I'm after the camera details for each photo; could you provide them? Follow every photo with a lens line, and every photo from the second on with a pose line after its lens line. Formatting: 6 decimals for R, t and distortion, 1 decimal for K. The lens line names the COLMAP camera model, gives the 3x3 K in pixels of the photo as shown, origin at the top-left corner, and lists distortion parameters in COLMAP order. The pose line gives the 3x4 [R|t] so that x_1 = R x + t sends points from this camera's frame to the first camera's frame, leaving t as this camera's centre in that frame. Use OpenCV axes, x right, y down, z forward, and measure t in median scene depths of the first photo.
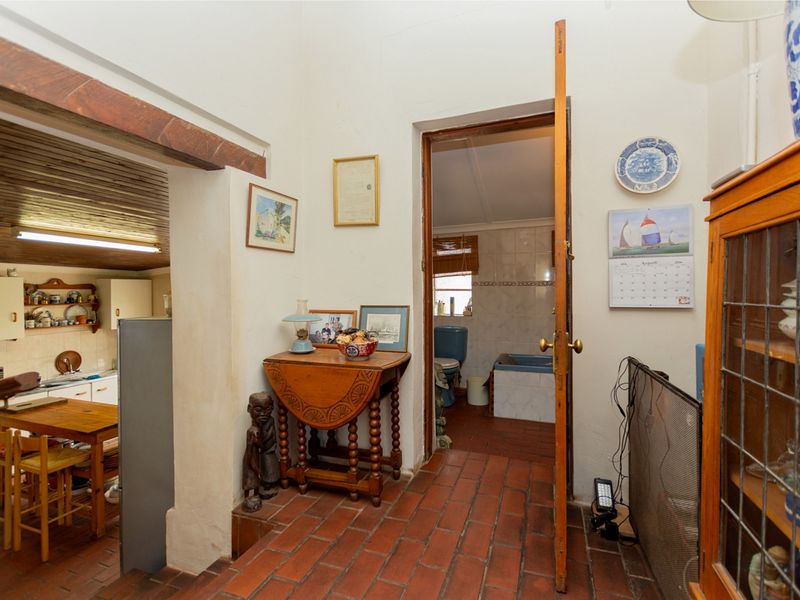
lens RADIAL K [[399.7, 0, 398.8], [0, 399.7, 294.0], [0, 0, 1]] dist [0.006613, 0.000697]
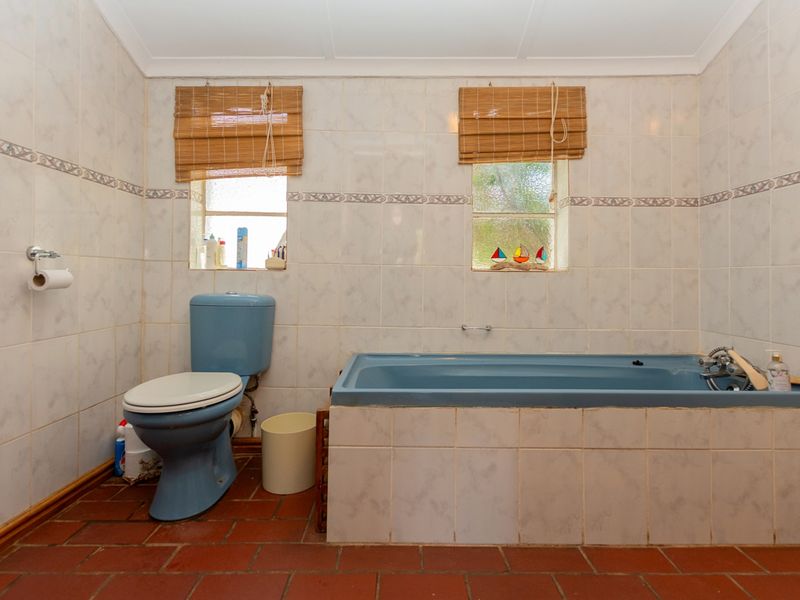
lens RADIAL K [[399.7, 0, 397.3], [0, 399.7, 292.2], [0, 0, 1]] dist [0.006613, 0.000697]
pose [[0.932797, 0.012215, 0.360194, 0.138295], [-0.015116, 0.999872, 0.005236, 0.075209], [-0.360084, -0.010329, 0.932863, 0.545245]]
